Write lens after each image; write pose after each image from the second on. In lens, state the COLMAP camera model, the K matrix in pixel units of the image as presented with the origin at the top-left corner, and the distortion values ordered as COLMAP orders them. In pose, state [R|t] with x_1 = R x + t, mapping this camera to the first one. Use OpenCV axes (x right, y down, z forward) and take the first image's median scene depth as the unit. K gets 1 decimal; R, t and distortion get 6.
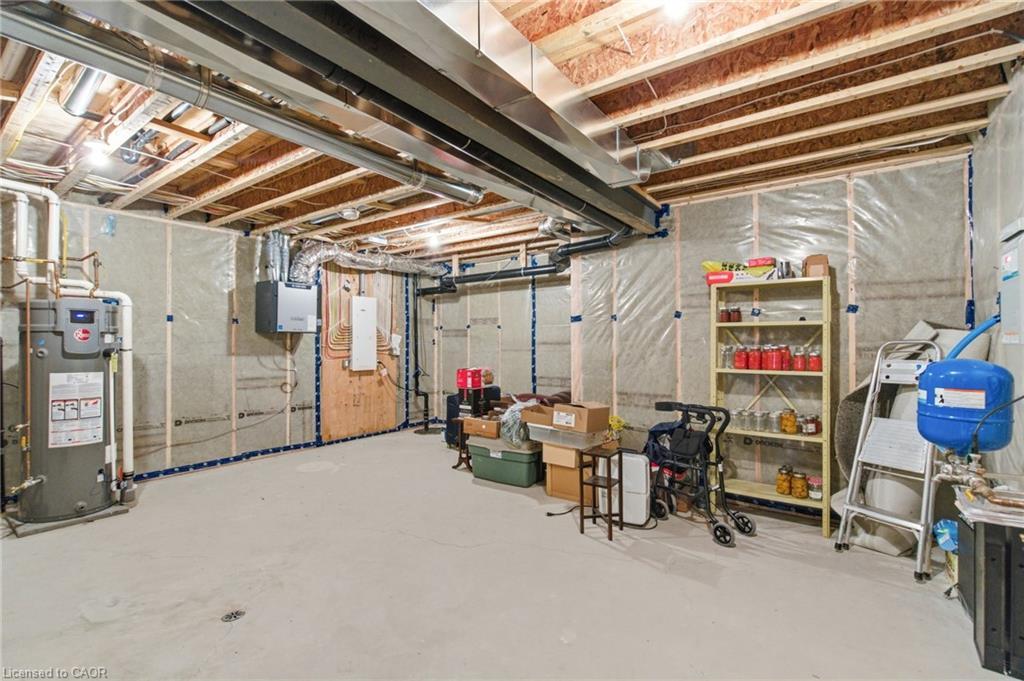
lens RADIAL K [[462.5, 0, 512.0], [0, 462.5, 340.5], [0, 0, 1]] dist [0.001975, -0.000089]
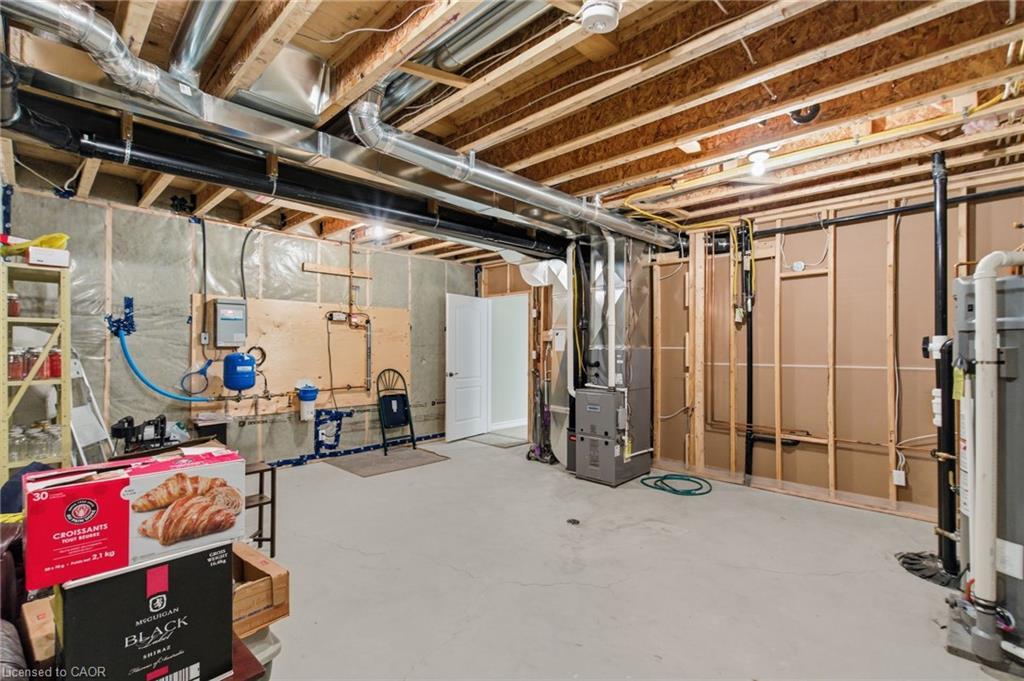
lens RADIAL K [[462.5, 0, 512.0], [0, 462.5, 340.5], [0, 0, 1]] dist [0.001975, -0.000089]
pose [[-0.990716, 0.001934, 0.135934, -0.605892], [0.000967, 0.999974, -0.007181, -0.013930], [-0.135945, -0.006983, -0.990692, 2.588397]]
